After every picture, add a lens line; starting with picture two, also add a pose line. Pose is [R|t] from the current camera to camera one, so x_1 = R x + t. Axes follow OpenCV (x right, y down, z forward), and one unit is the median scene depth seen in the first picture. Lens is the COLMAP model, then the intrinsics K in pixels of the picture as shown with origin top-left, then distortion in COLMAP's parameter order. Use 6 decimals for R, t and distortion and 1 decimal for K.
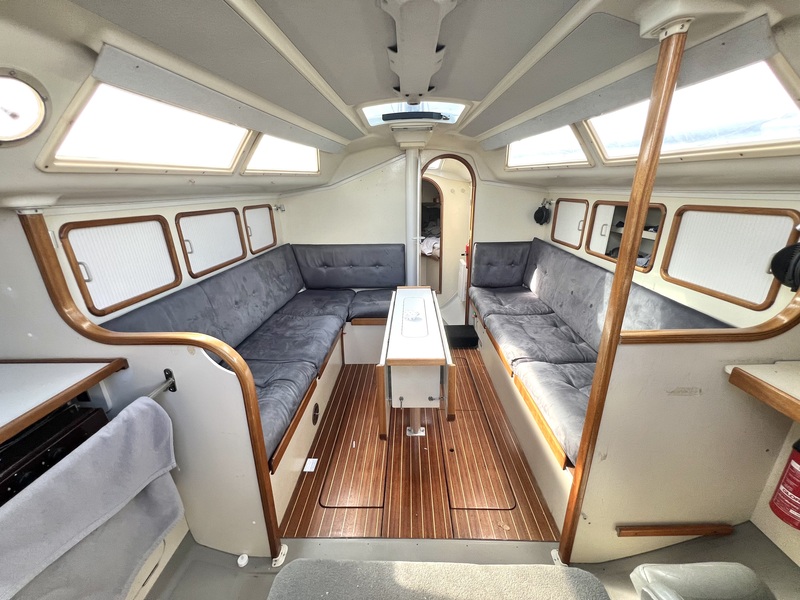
lens RADIAL K [[321.8, 0, 395.7], [0, 321.8, 298.8], [0, 0, 1]] dist [-0.011077, 0.000007]
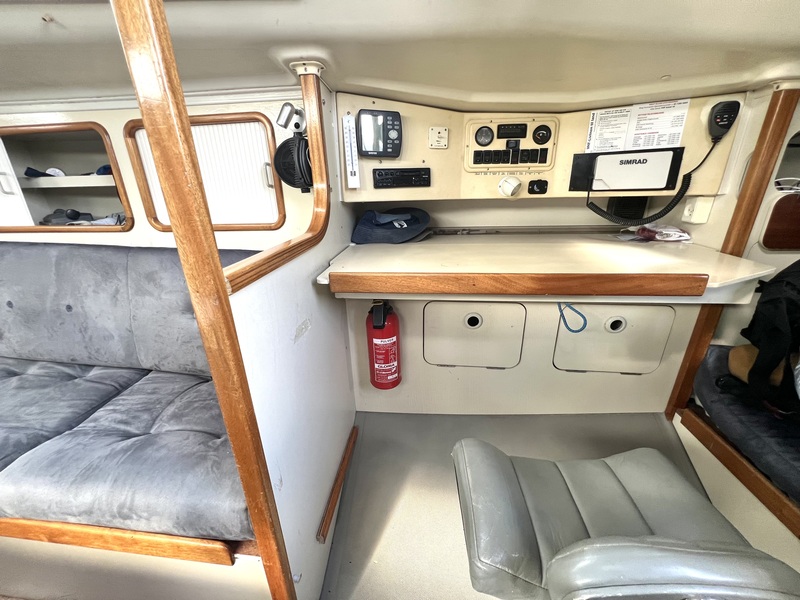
lens RADIAL K [[318.5, 0, 397.6], [0, 318.5, 301.4], [0, 0, 1]] dist [-0.002710, 0.000182]
pose [[0.084142, -0.333247, 0.939077, 0.107329], [0.338654, 0.895887, 0.287577, 0.041522], [-0.937141, 0.293825, 0.188237, 0.286479]]
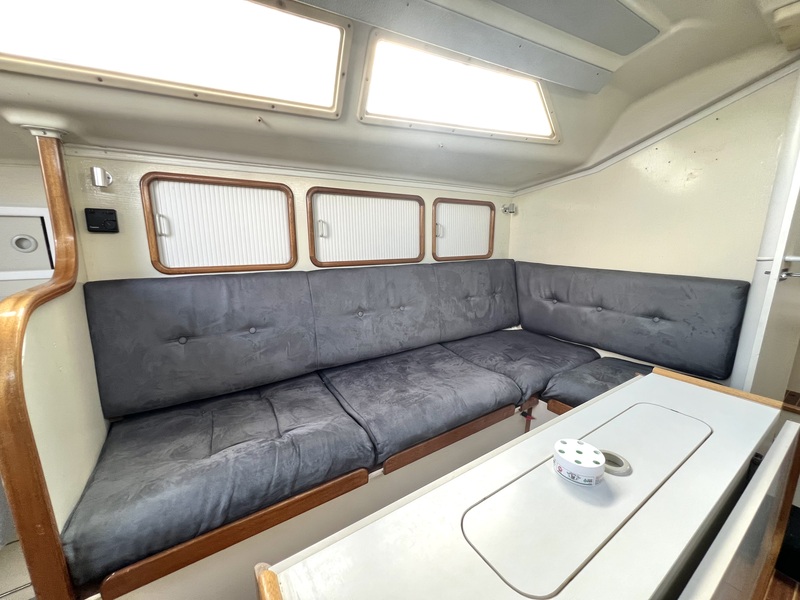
lens RADIAL K [[318.5, 0, 397.6], [0, 318.5, 301.4], [0, 0, 1]] dist [-0.002710, 0.000182]
pose [[0.578691, 0.181049, -0.795197, 0.130053], [-0.271284, 0.962256, 0.021662, -0.041694], [0.769104, 0.203189, 0.605965, 0.549991]]
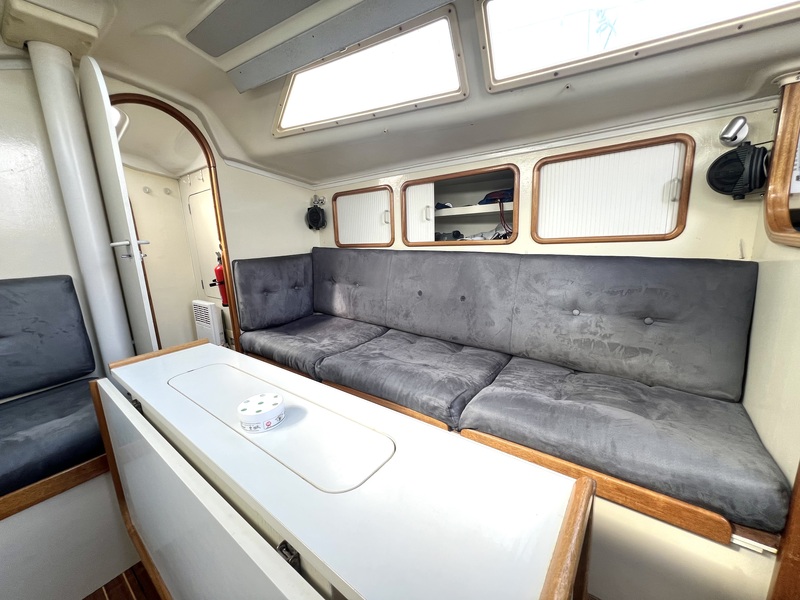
lens RADIAL K [[318.5, 0, 397.6], [0, 318.5, 301.4], [0, 0, 1]] dist [-0.002710, 0.000182]
pose [[0.576178, -0.164337, 0.800633, -0.089262], [0.290859, 0.956678, -0.012951, -0.005588], [-0.763820, 0.240334, 0.599015, 0.573020]]
